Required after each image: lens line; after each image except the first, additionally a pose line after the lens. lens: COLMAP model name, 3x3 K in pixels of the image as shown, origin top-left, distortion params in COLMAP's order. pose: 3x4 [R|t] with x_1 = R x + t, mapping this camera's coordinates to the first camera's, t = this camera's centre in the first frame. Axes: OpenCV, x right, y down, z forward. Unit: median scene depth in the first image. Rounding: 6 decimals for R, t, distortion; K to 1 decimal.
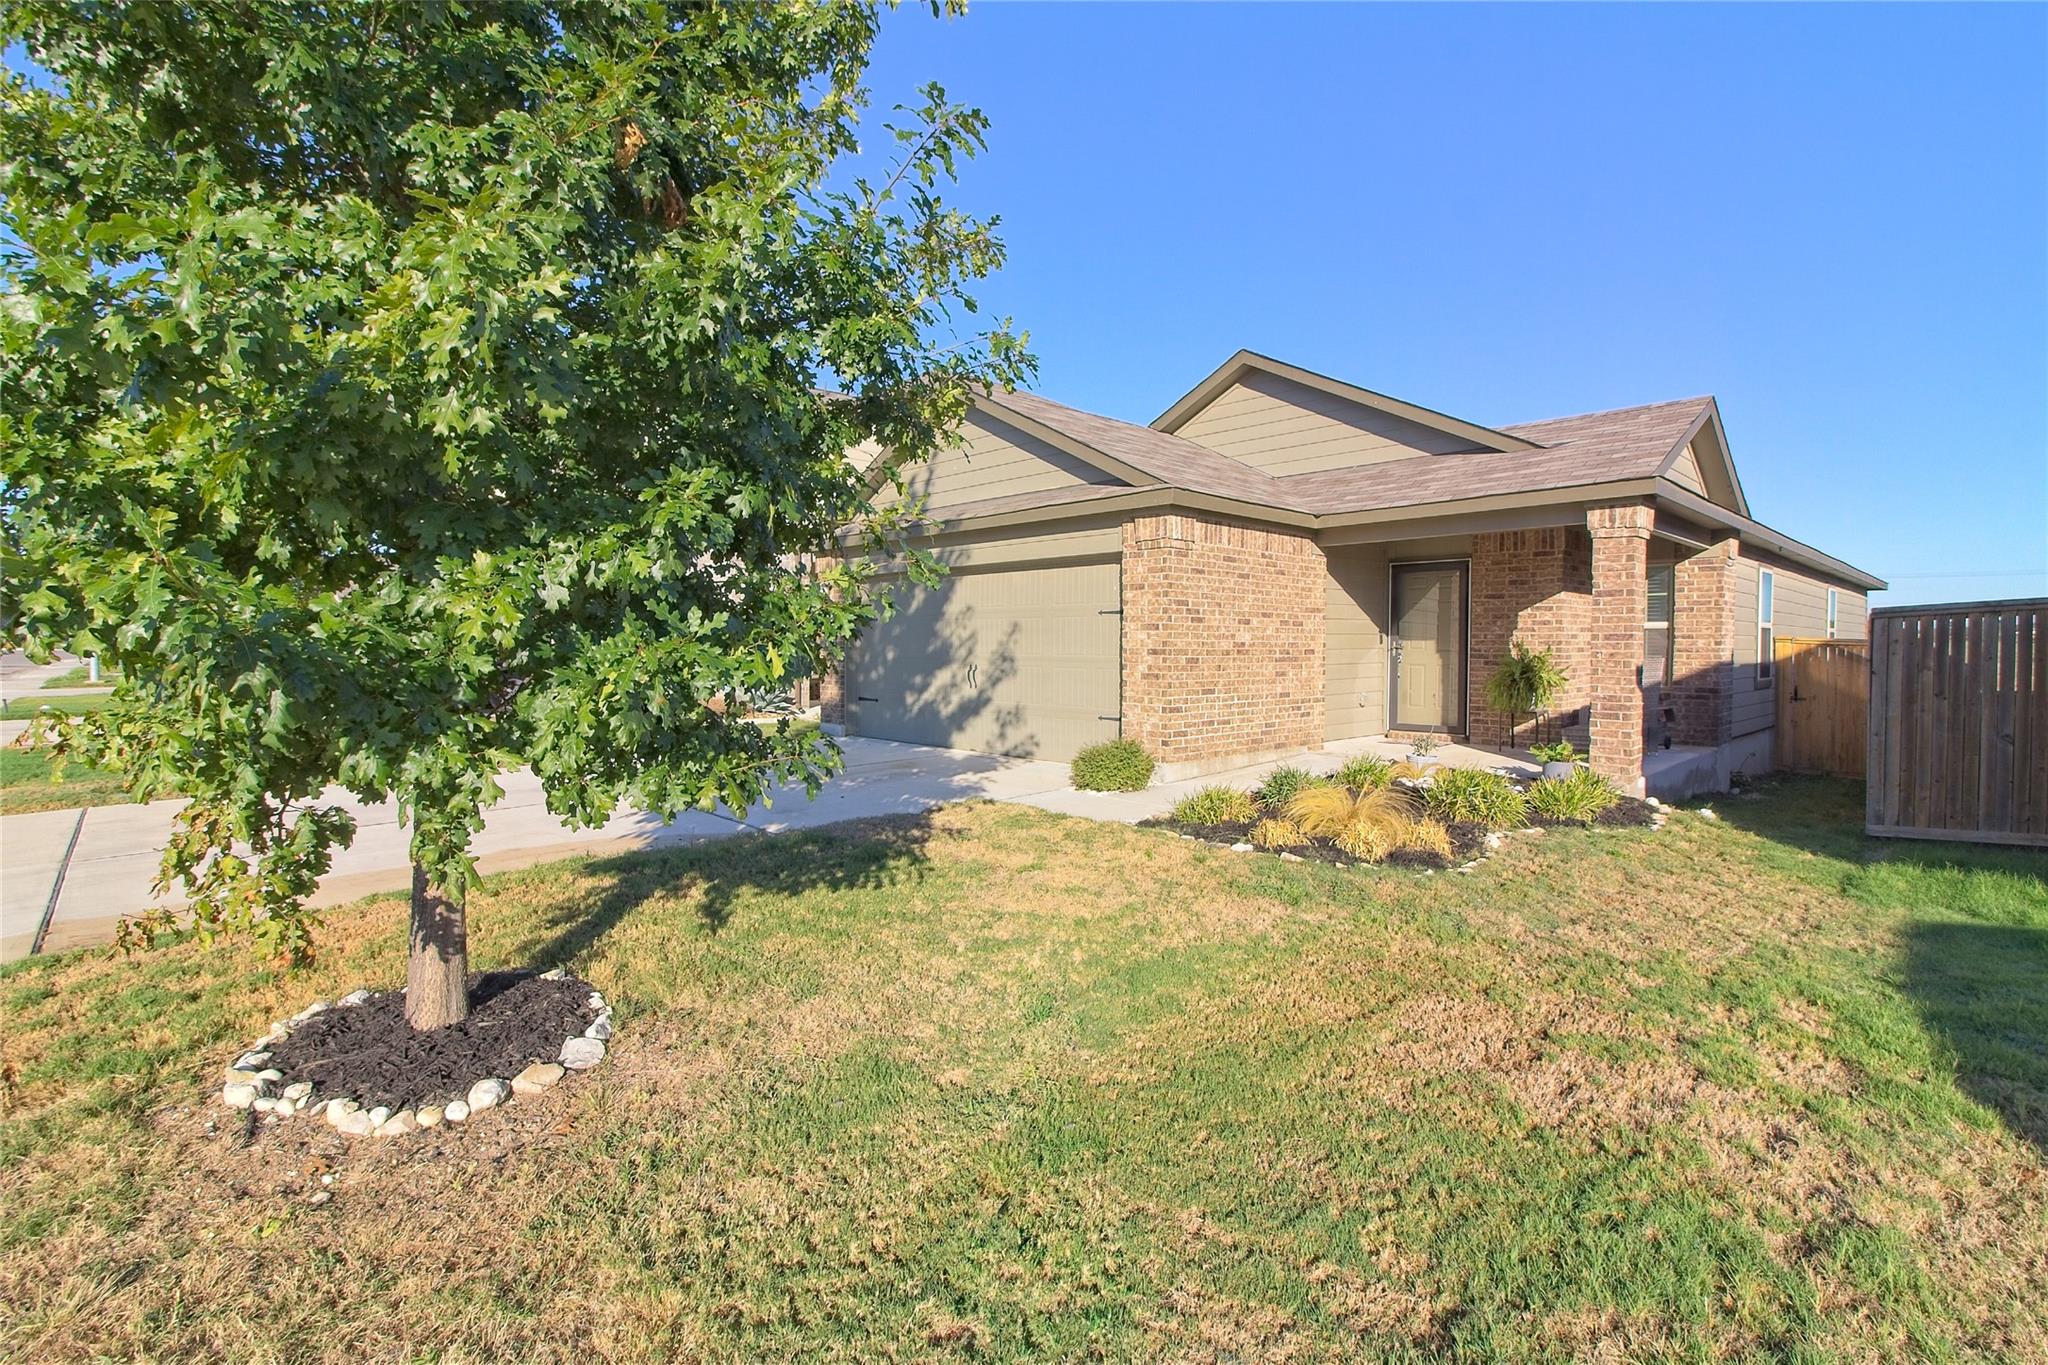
lens RADIAL K [[947.7, 0, 1008.0], [0, 947.7, 667.1], [0, 0, 1]] dist [-0.013876, 0.009394]
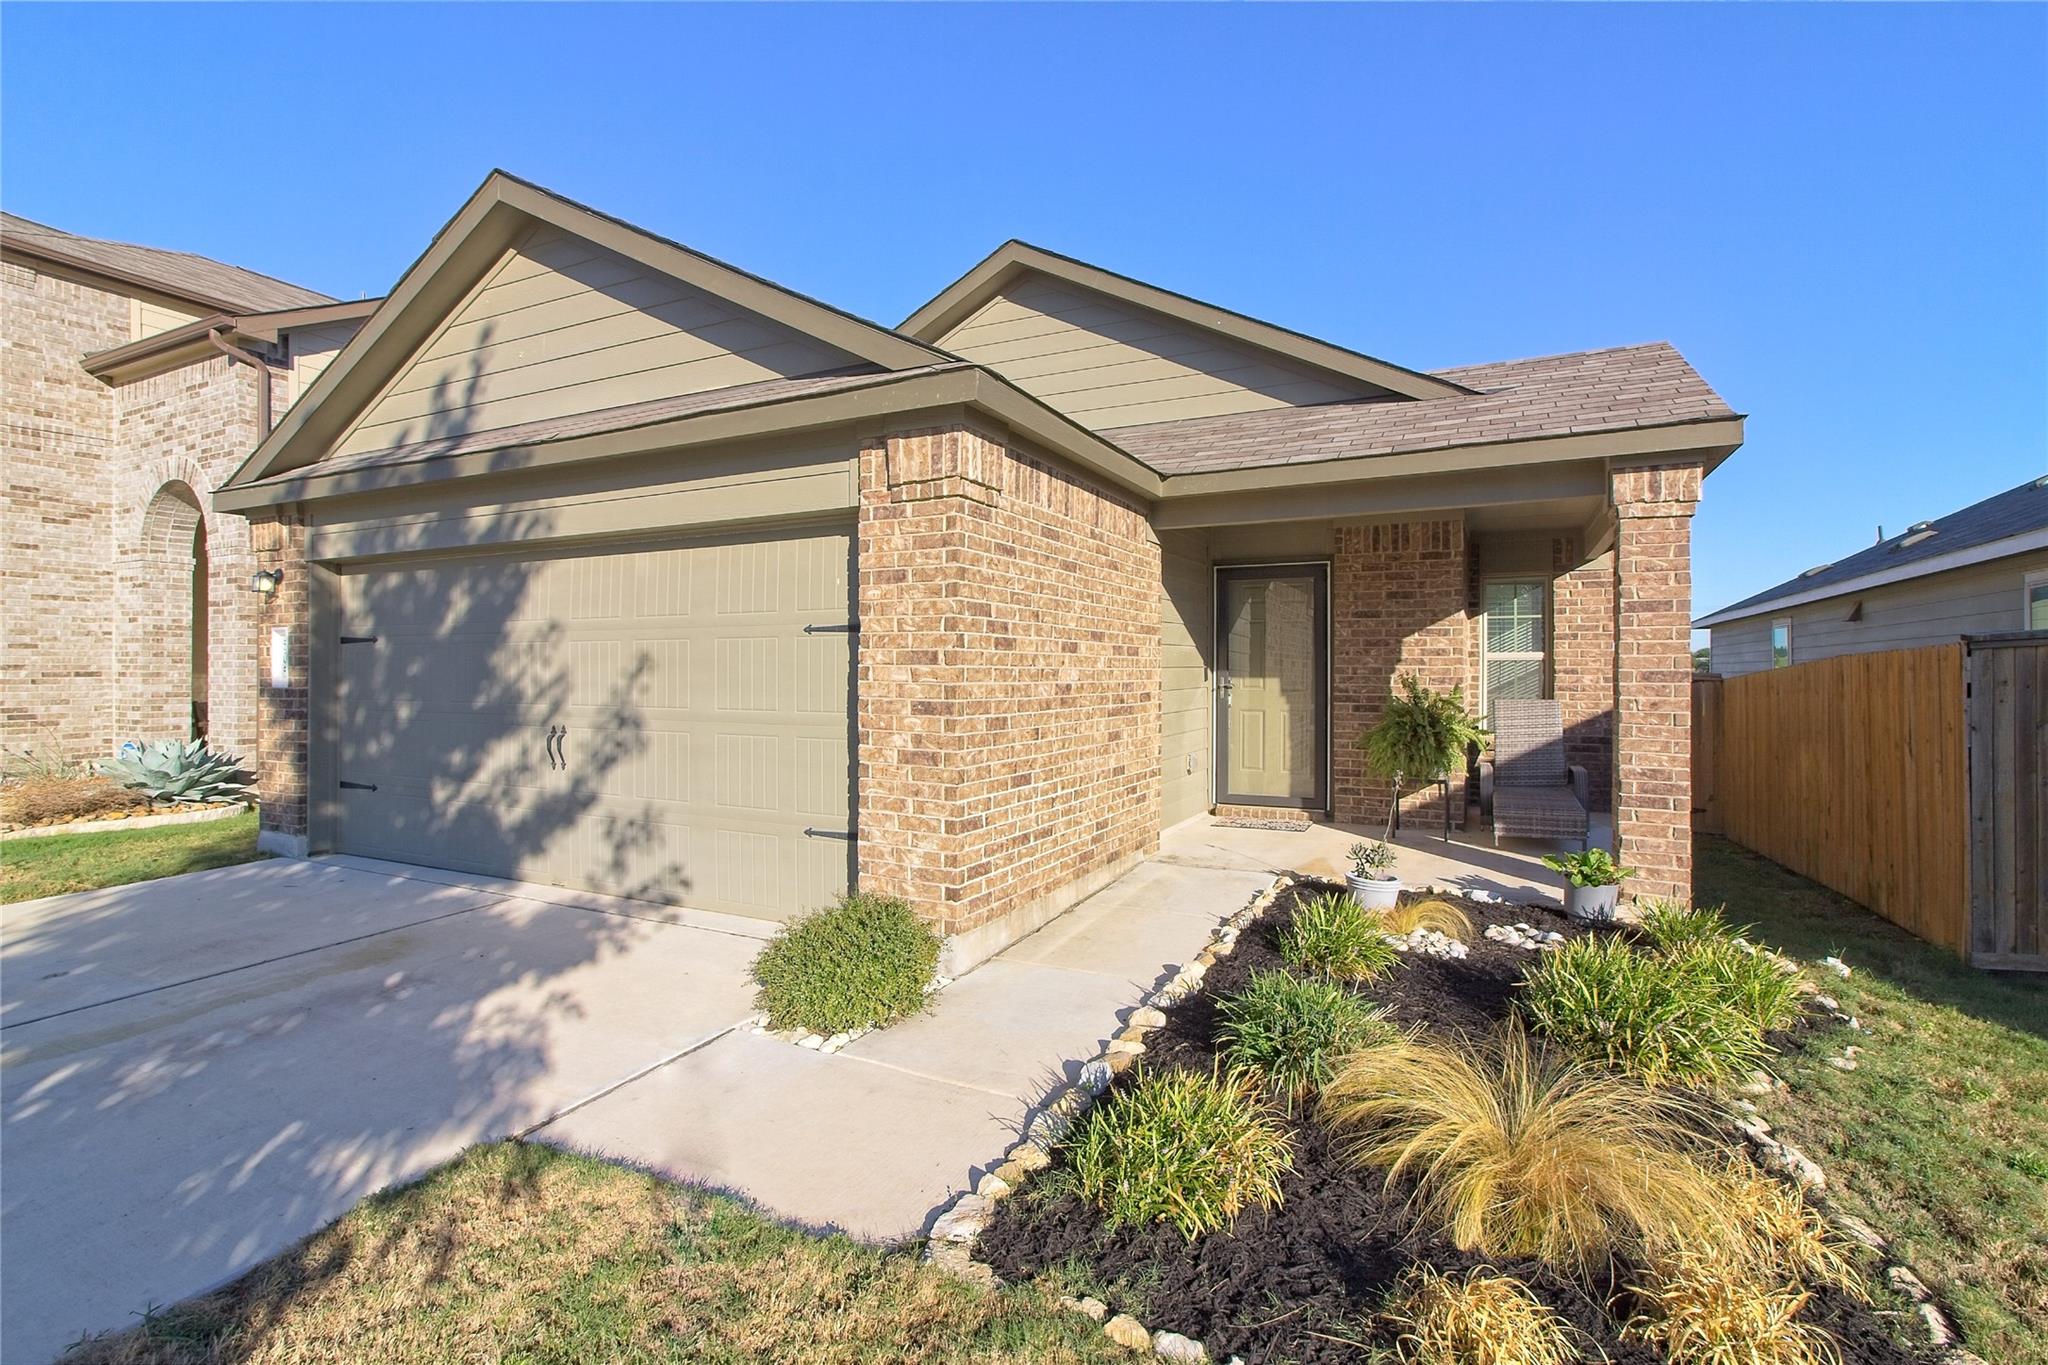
lens RADIAL K [[947.7, 0, 1008.0], [0, 947.7, 667.1], [0, 0, 1]] dist [-0.013876, 0.009394]
pose [[0.945688, -0.002736, 0.325063, 0.028267], [0.013894, 0.999391, -0.032010, -0.017675], [-0.324777, 0.034788, 0.945150, 0.434285]]
